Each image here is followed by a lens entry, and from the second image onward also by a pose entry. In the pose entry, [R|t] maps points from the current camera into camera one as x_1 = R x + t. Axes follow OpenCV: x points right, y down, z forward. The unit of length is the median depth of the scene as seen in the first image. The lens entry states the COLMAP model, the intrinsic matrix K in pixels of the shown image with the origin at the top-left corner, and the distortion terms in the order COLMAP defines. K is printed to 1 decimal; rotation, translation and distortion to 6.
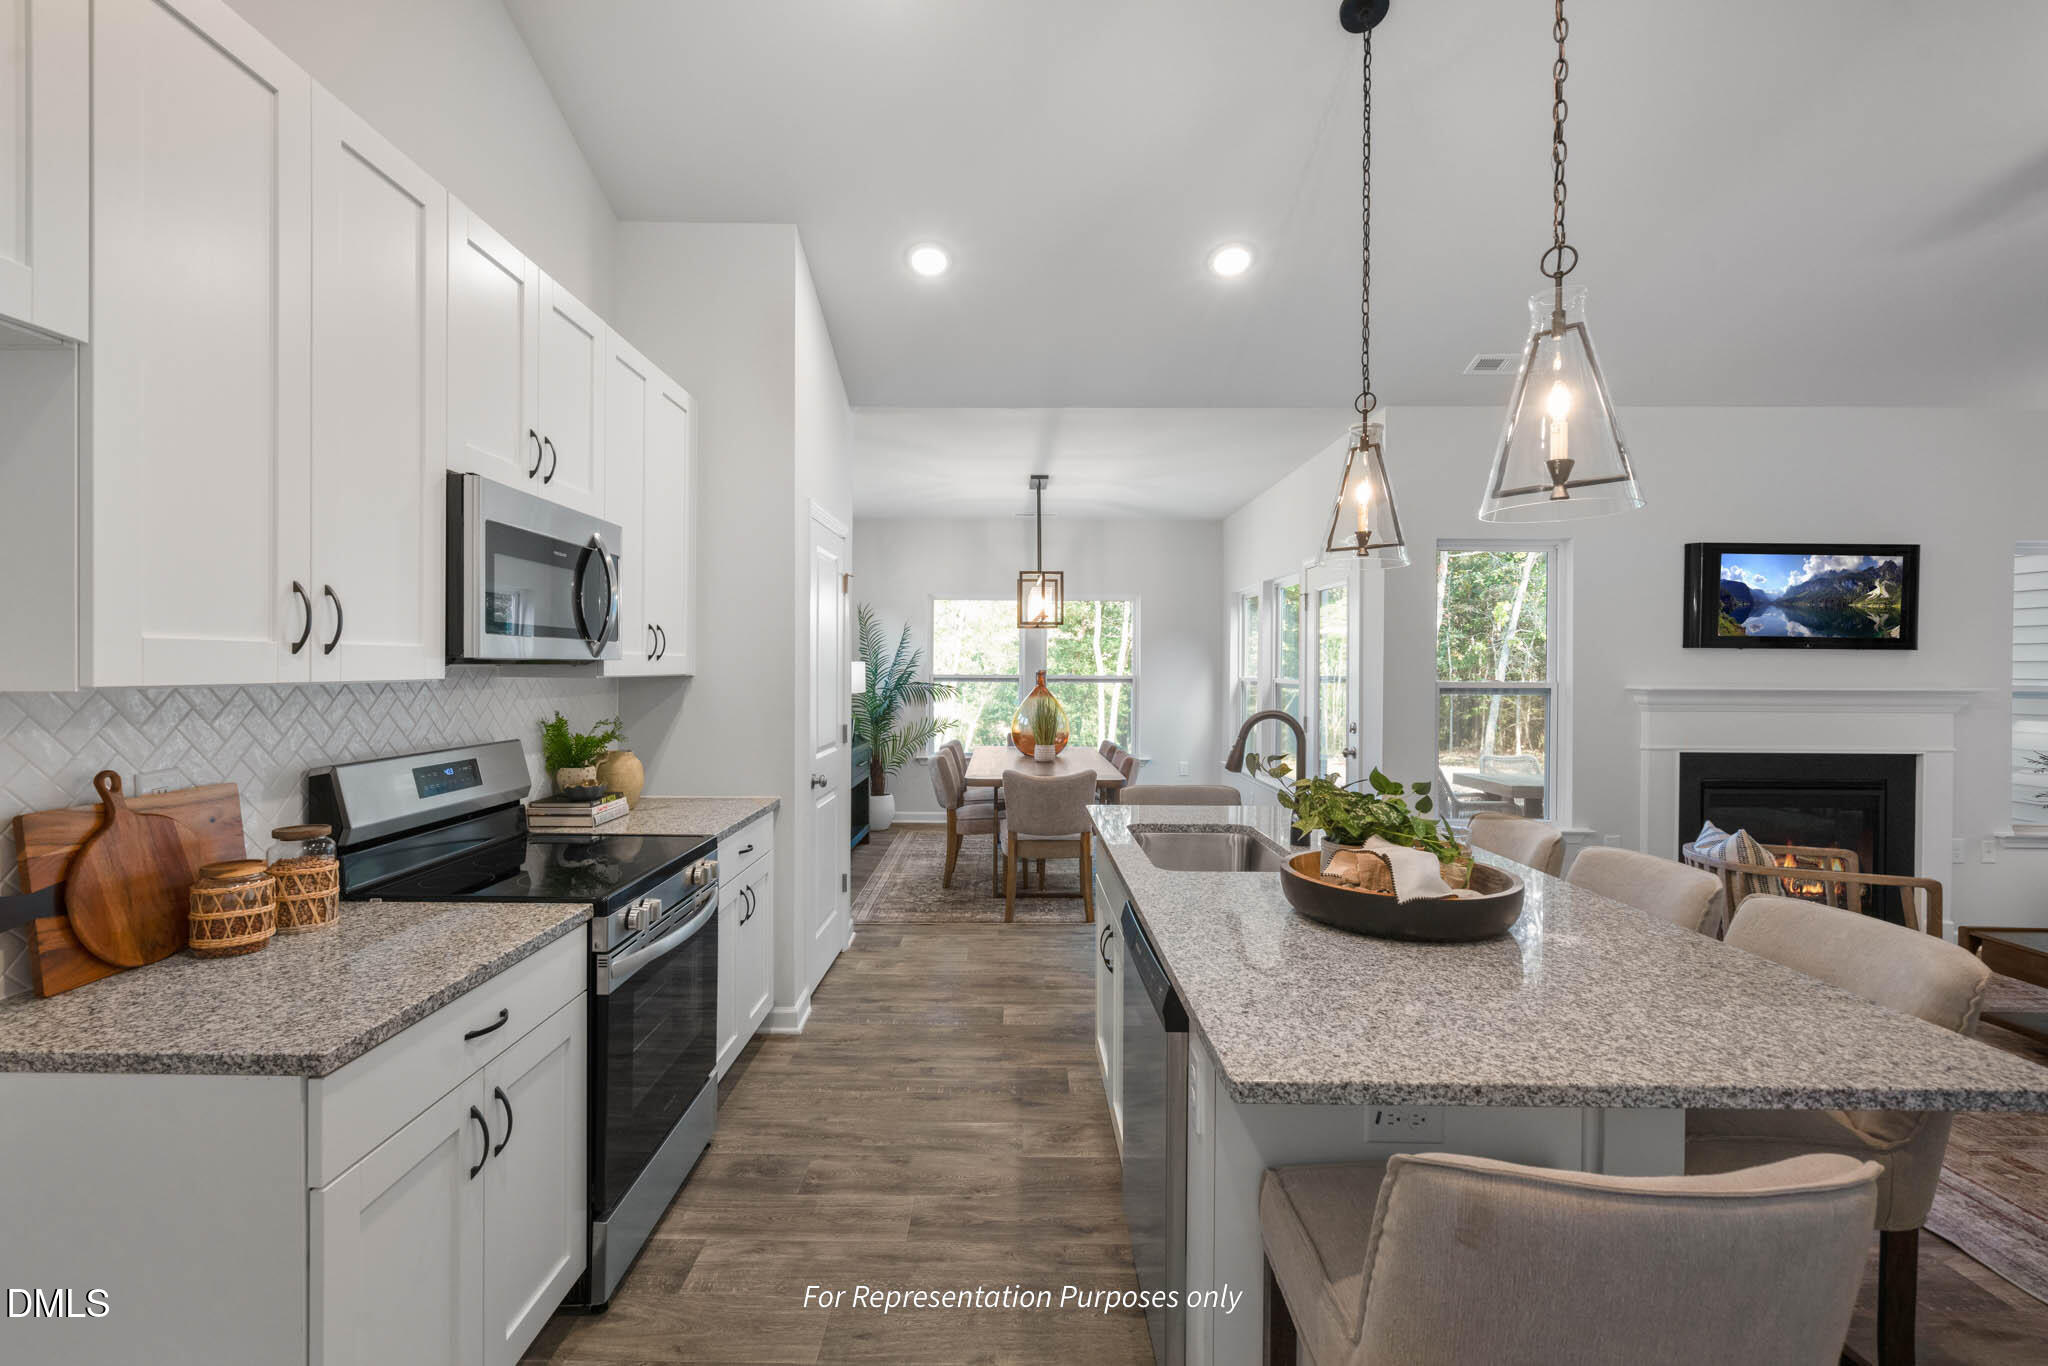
lens RADIAL K [[930.9, 0, 1034.2], [0, 930.9, 674.3], [0, 0, 1]] dist [-0.000048, -0.000038]
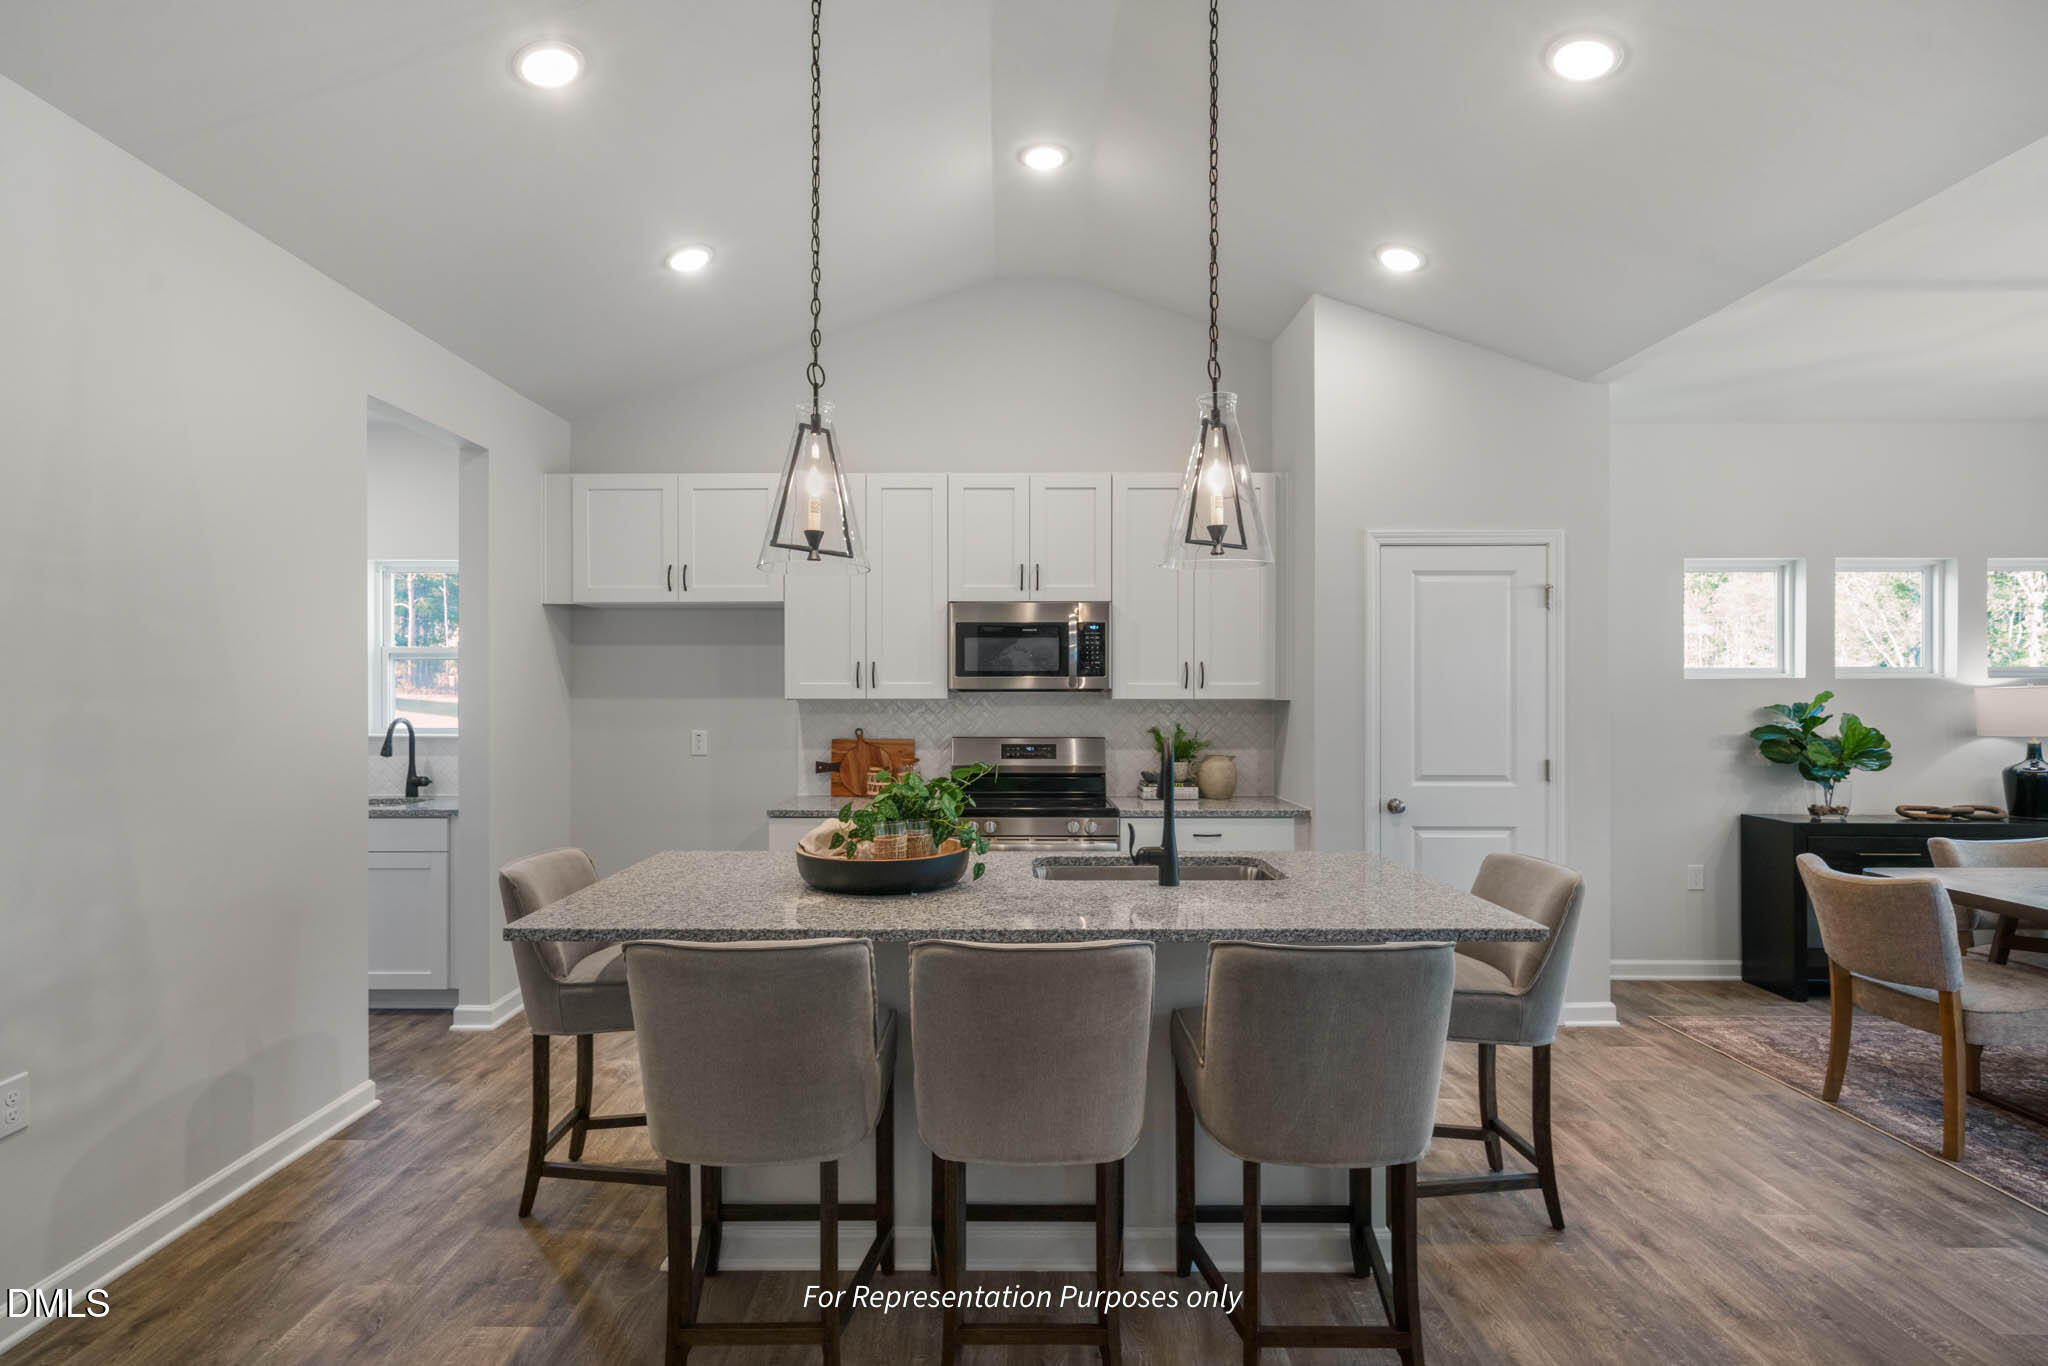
lens RADIAL K [[1057.6, 0, 1004.8], [0, 1057.6, 694.6], [0, 0, 1]] dist [0.004153, 0.000241]
pose [[-0.033685, -0.005139, -0.999419, 0.576183], [-0.008313, 0.999954, -0.004861, 0.002417], [0.999398, 0.008144, -0.033726, 0.386997]]
